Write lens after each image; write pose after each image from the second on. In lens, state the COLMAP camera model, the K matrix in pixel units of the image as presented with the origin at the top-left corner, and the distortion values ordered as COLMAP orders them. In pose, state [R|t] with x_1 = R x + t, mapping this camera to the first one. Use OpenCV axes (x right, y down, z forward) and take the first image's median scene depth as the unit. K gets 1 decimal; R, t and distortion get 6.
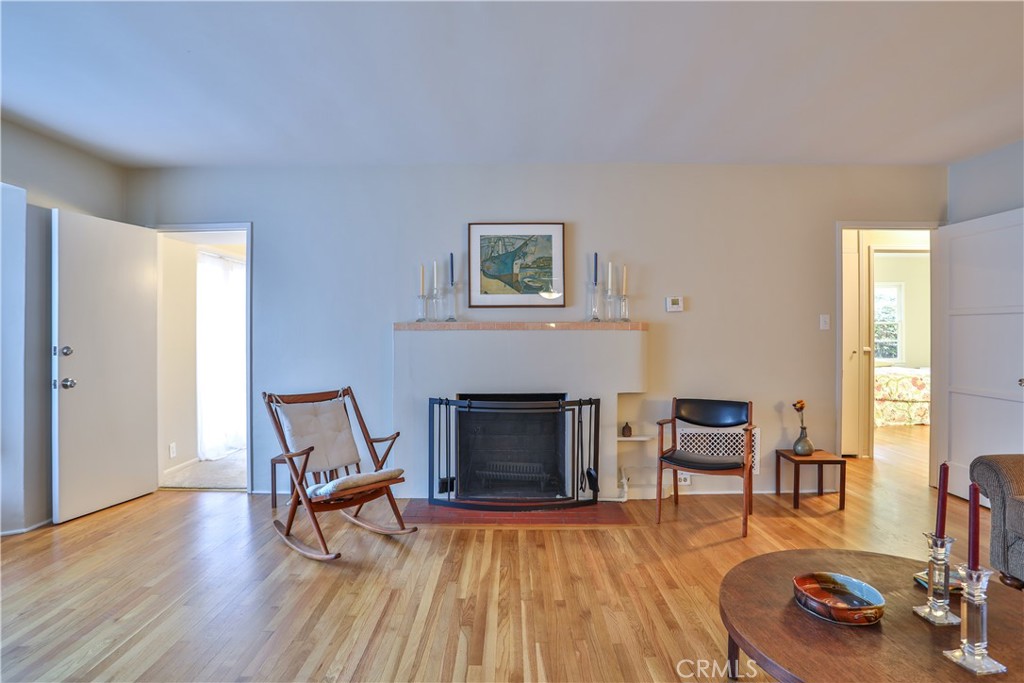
lens RADIAL K [[537.2, 0, 511.4], [0, 537.2, 332.2], [0, 0, 1]] dist [-0.079757, 0.041025]
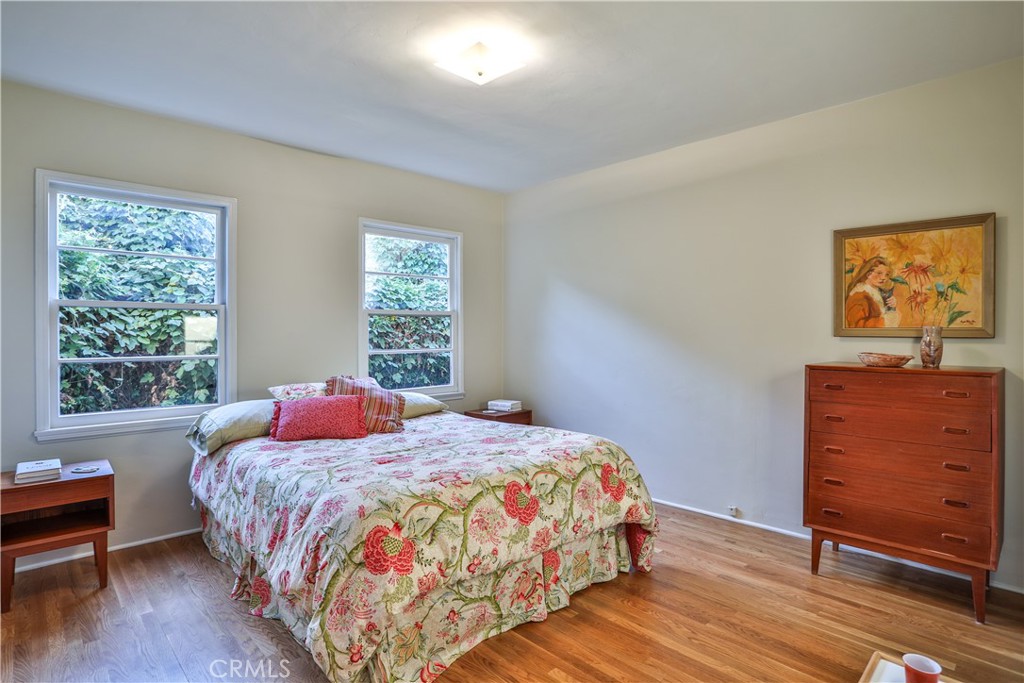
lens RADIAL K [[537.2, 0, 511.4], [0, 537.2, 332.2], [0, 0, 1]] dist [-0.079757, 0.041025]
pose [[0.718568, -0.000665, 0.695456, 0.487037], [0.000550, 1.000000, 0.000388, -0.000178], [-0.695456, 0.000104, 0.718568, 0.673967]]
